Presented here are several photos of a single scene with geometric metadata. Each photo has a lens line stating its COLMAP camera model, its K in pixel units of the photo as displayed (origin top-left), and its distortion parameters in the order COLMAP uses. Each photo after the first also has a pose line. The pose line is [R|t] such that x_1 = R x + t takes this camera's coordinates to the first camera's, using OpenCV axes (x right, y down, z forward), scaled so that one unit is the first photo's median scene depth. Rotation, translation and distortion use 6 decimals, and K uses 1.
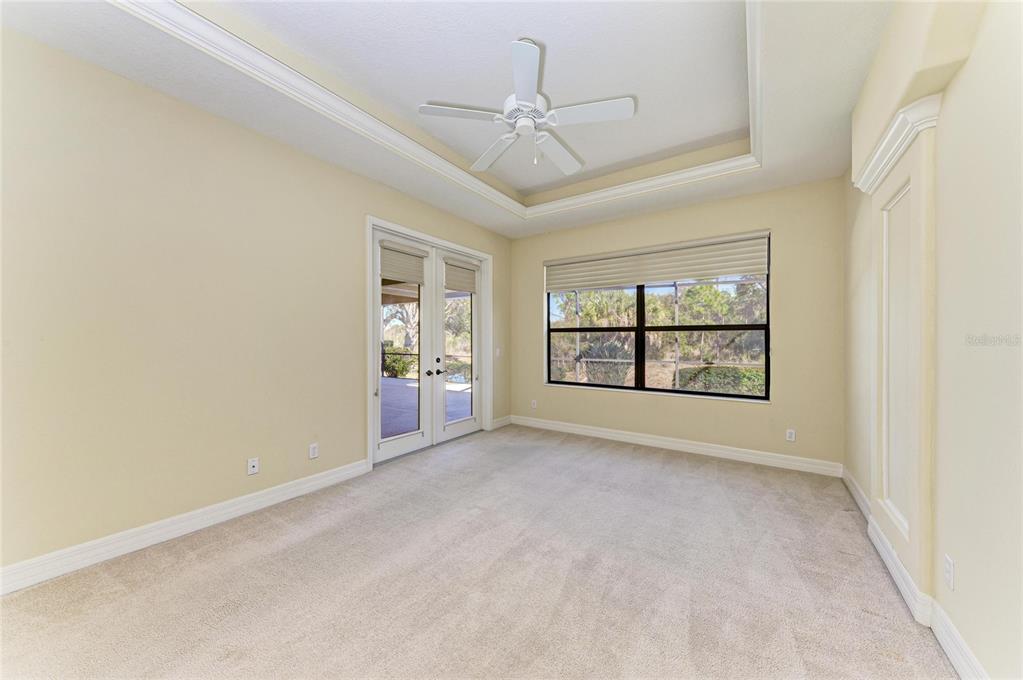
lens RADIAL K [[359.2, 0, 505.9], [0, 359.2, 338.1], [0, 0, 1]] dist [0.001430, 0.000085]
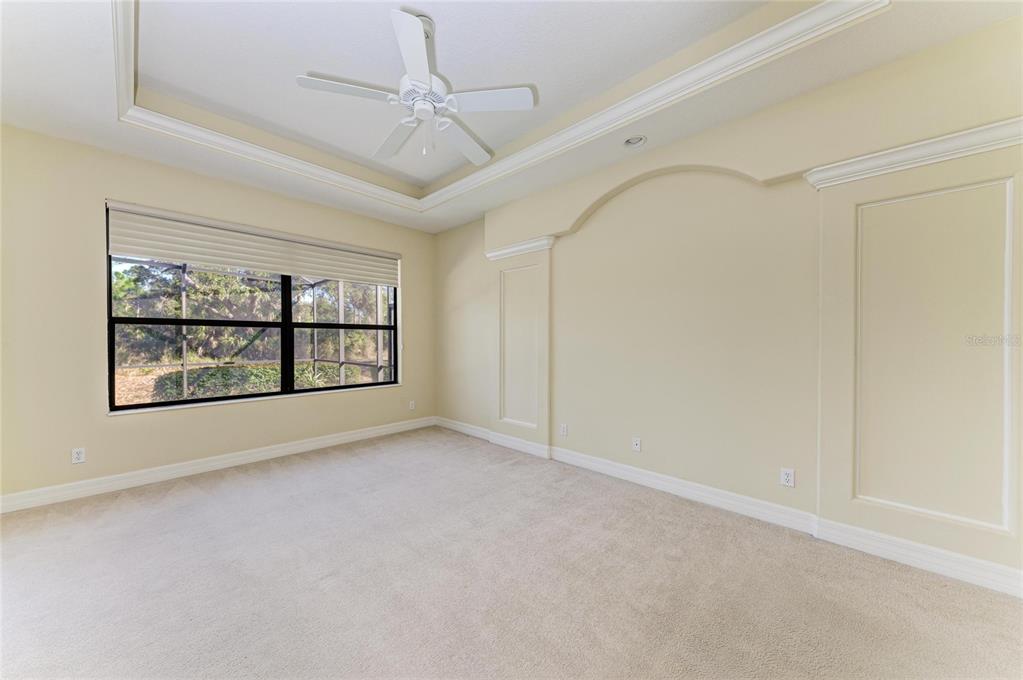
lens RADIAL K [[359.2, 0, 510.4], [0, 359.2, 339.2], [0, 0, 1]] dist [0.001430, 0.000085]
pose [[0.140637, -0.003013, 0.990057, -0.429900], [-0.008249, 0.999957, 0.004214, 0.000903], [-0.990027, -0.008760, 0.140606, 0.329070]]
